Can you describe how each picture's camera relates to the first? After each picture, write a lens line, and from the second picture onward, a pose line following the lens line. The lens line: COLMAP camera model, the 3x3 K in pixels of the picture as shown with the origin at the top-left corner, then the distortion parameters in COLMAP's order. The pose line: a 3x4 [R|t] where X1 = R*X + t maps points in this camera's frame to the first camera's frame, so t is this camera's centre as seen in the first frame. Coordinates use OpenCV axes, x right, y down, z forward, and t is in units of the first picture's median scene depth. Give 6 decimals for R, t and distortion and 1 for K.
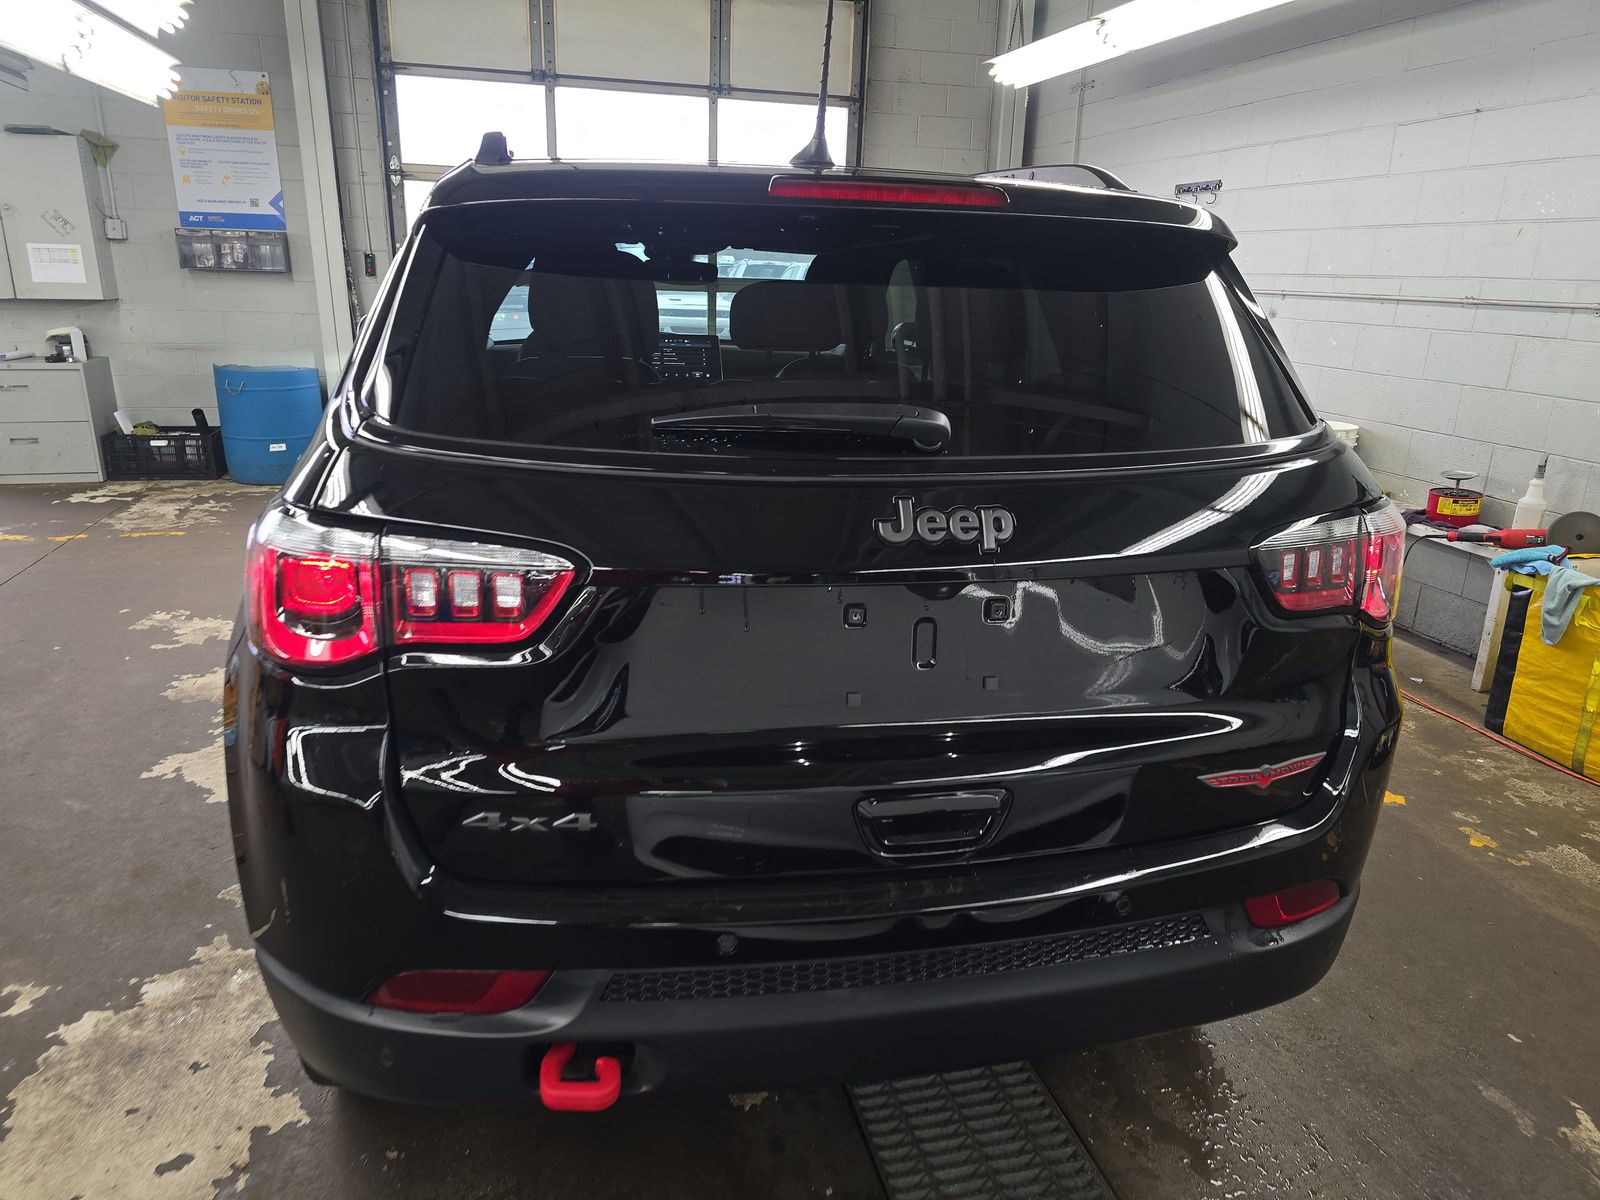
lens RADIAL K [[1075.1, 0, 800.2], [0, 1075.1, 593.1], [0, 0, 1]] dist [0.036223, -0.030852]
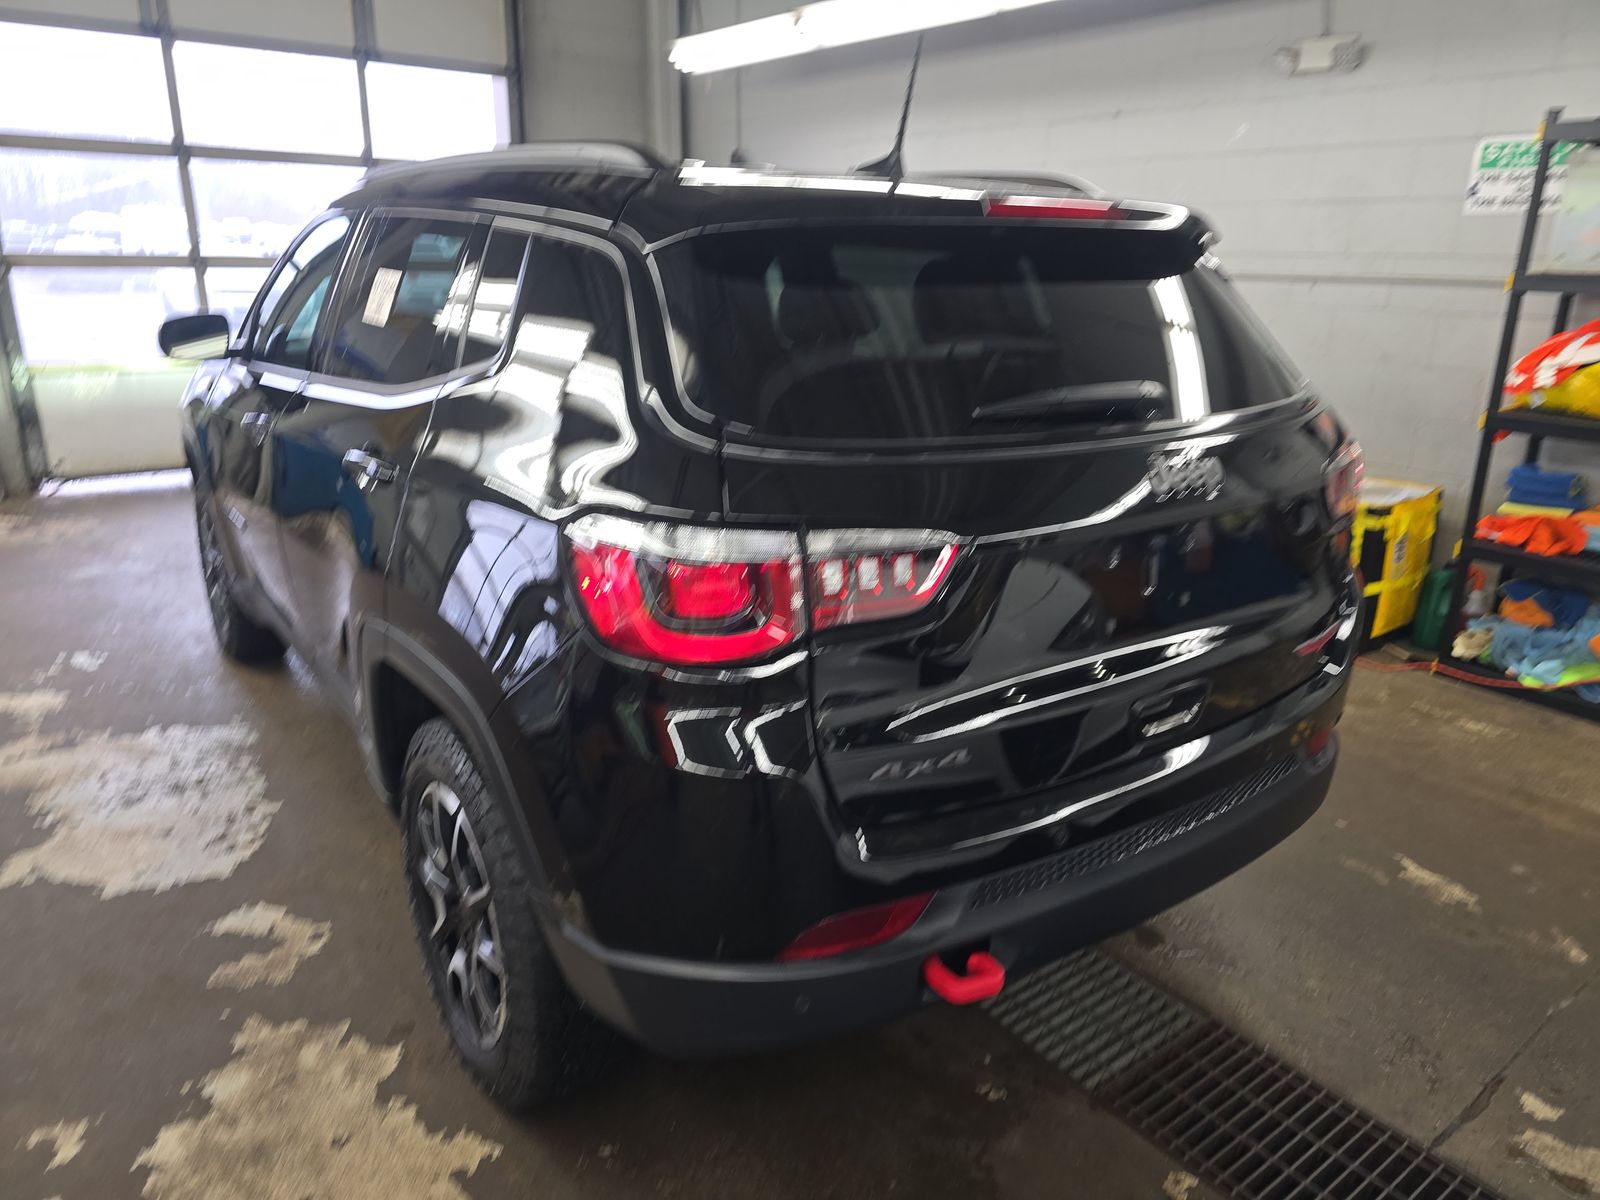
lens RADIAL K [[1075.1, 0, 814.2], [0, 1075.1, 609.6], [0, 0, 1]] dist [0.036223, -0.030852]
pose [[0.916488, -0.135608, 0.376378, -0.411631], [0.121476, 0.990709, 0.061154, -0.020726], [-0.381174, -0.010326, 0.924446, -0.009897]]
